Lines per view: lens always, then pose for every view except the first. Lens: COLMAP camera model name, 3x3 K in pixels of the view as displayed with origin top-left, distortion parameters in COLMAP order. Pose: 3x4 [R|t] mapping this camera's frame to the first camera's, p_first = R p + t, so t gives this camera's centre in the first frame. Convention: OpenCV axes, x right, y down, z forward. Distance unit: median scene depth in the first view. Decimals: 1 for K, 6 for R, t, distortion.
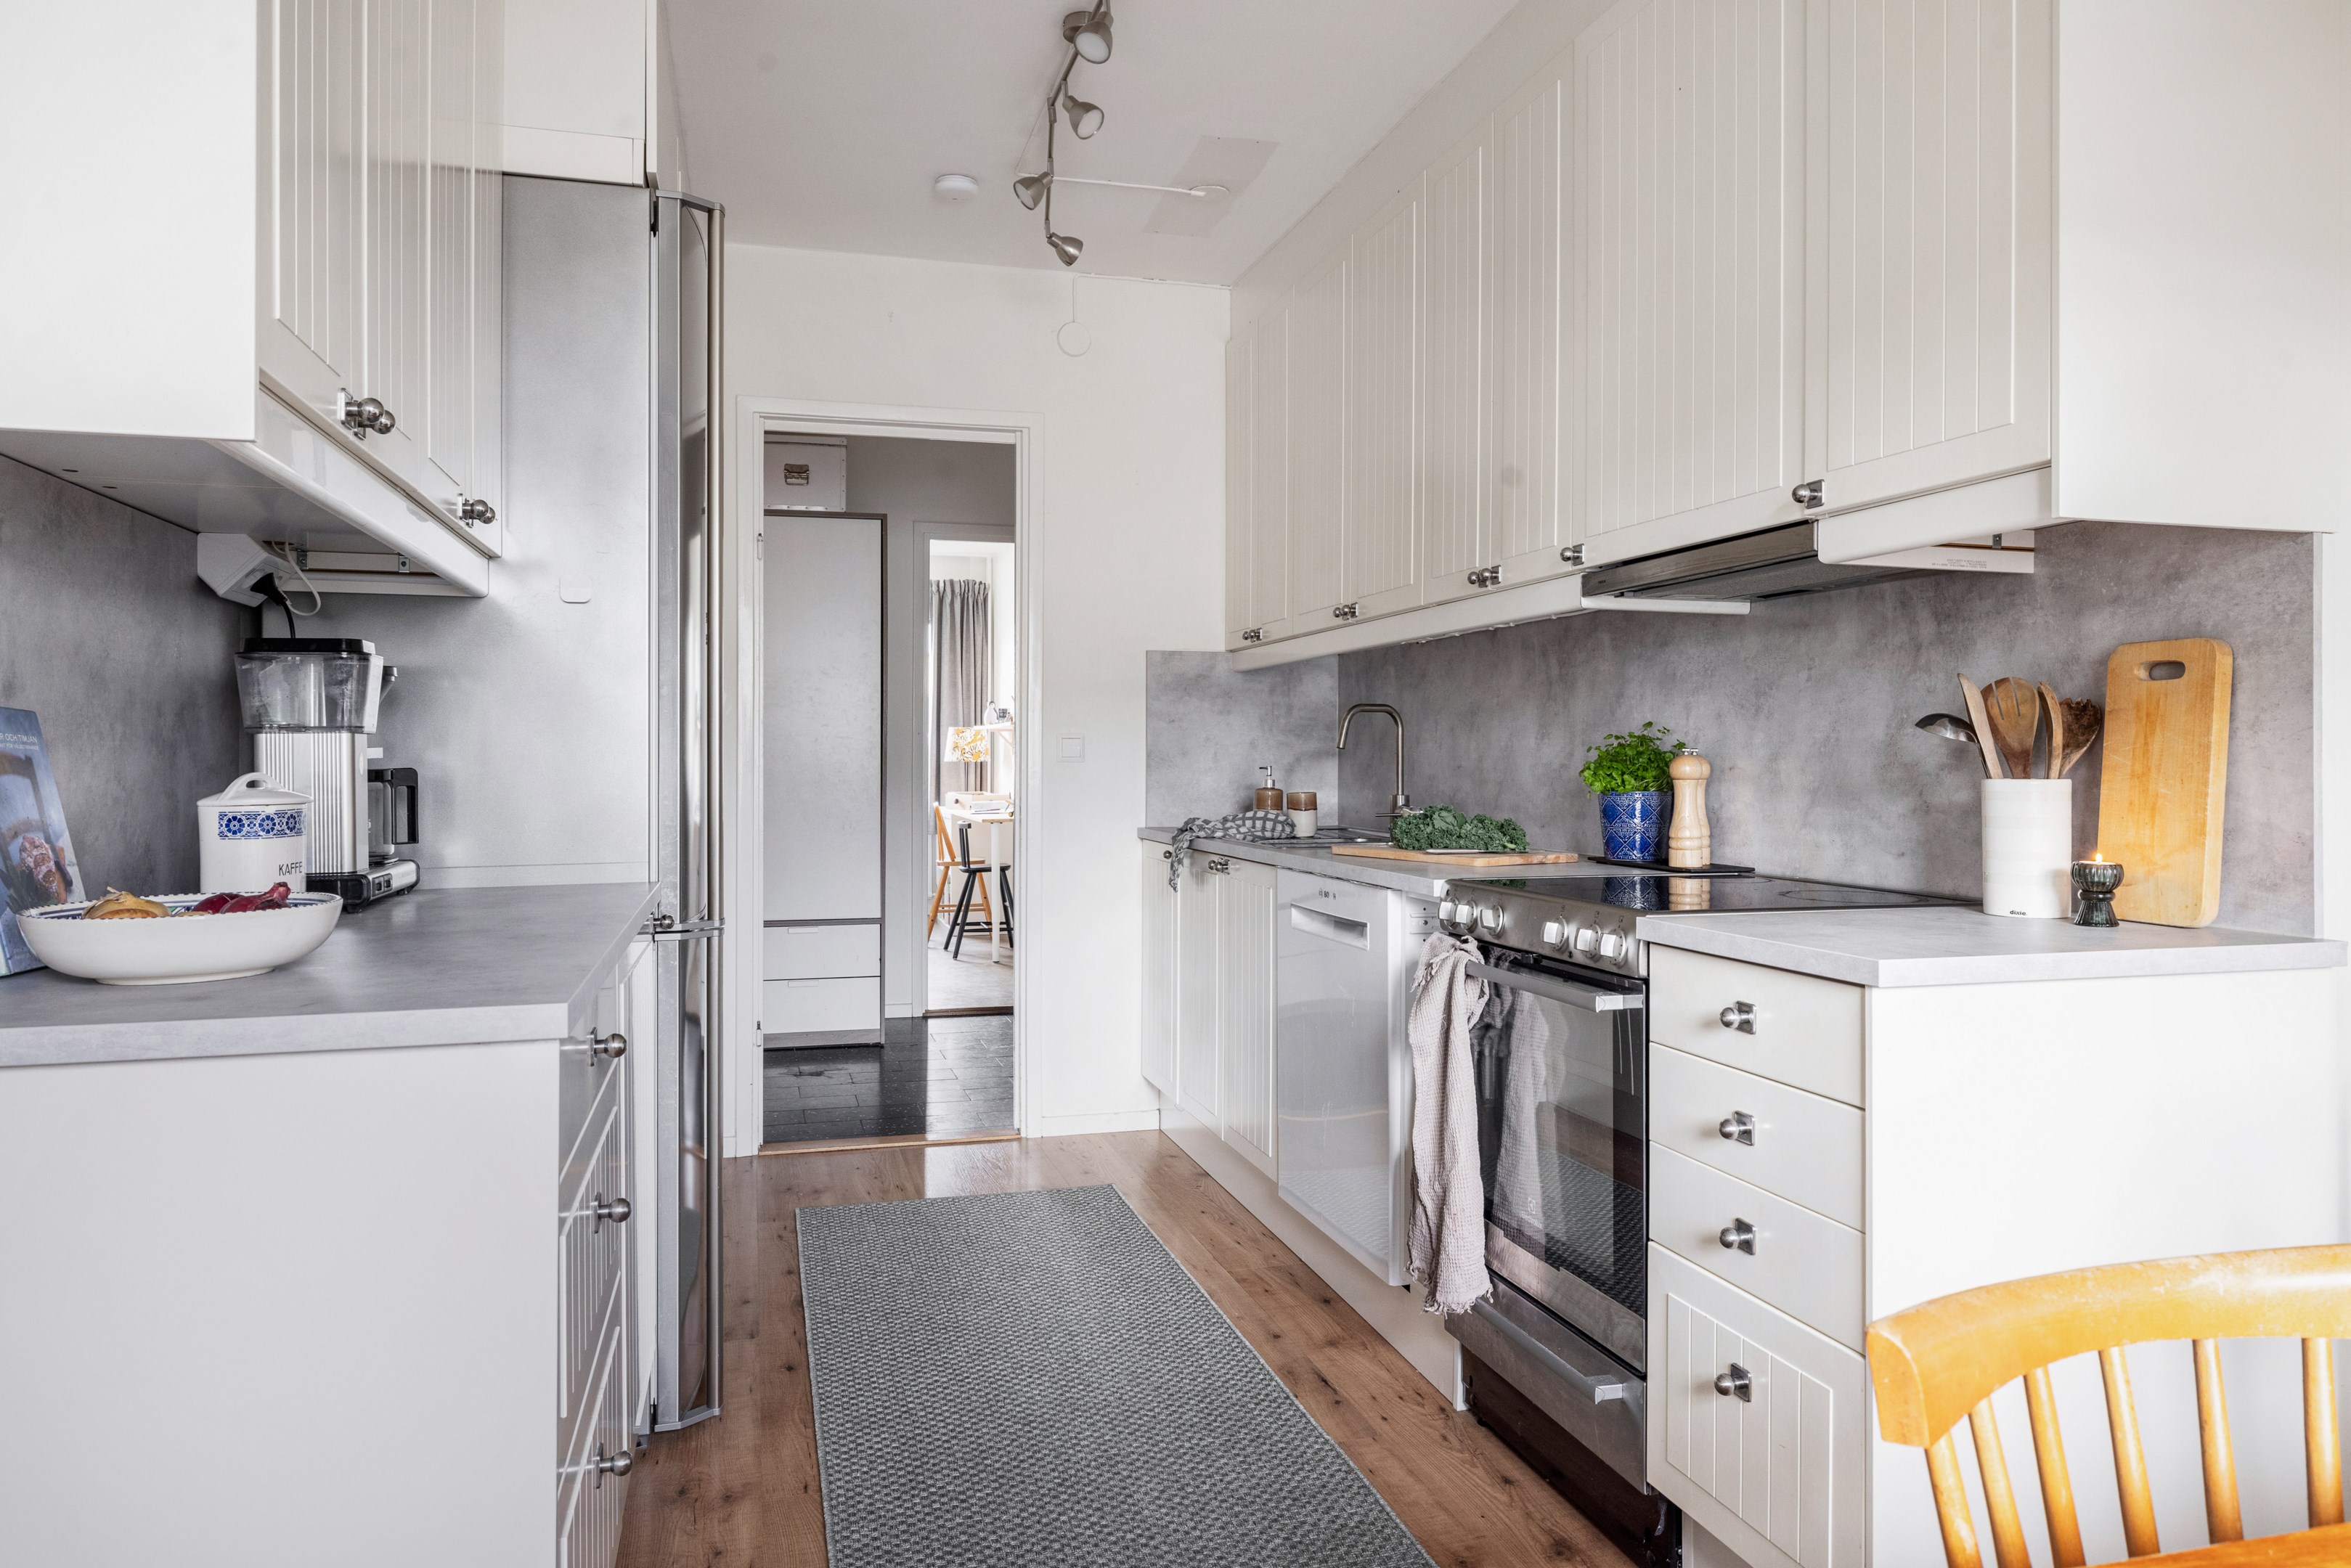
lens RADIAL K [[1515.9, 0, 1164.1], [0, 1515.9, 761.2], [0, 0, 1]] dist [0.004748, 0.000795]
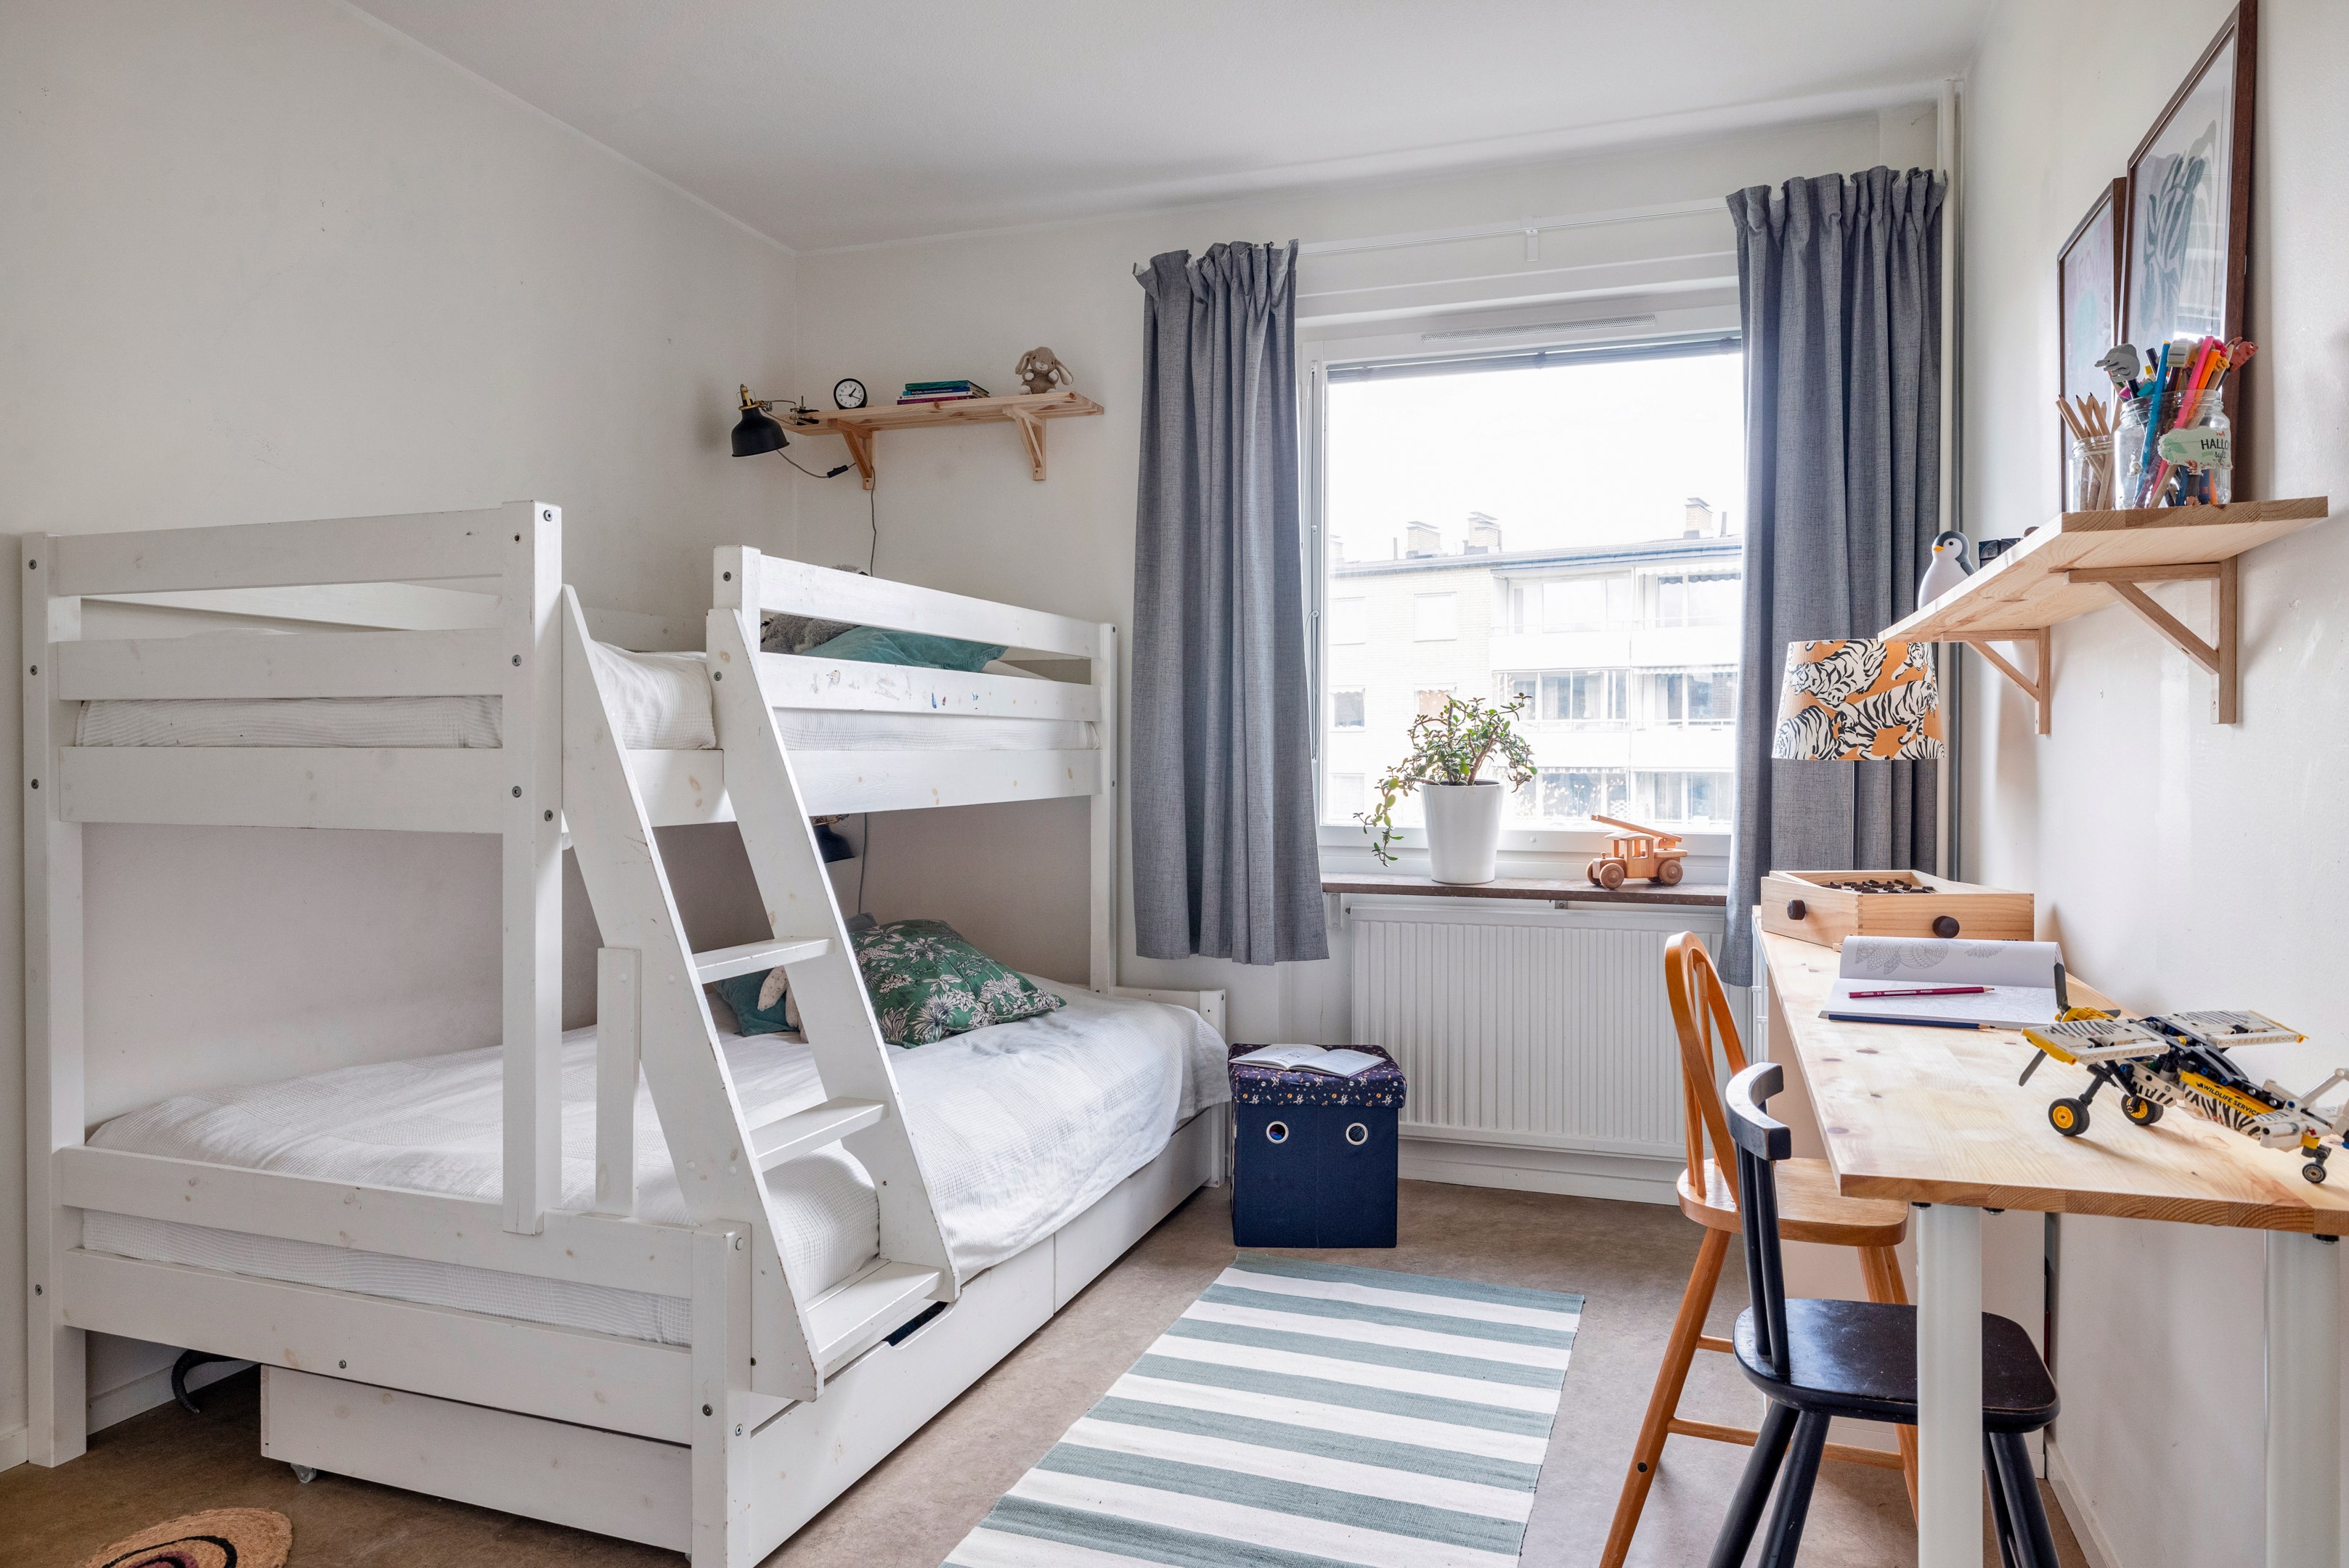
lens RADIAL K [[1474.7, 0, 1171.2], [0, 1474.7, 778.8], [0, 0, 1]] dist [-0.000797, -0.000198]
pose [[0.818096, 0.001174, -0.575080, -0.074404], [0.000856, 0.999994, 0.003258, 0.002836], [0.575081, -0.003158, 0.818091, 0.686361]]
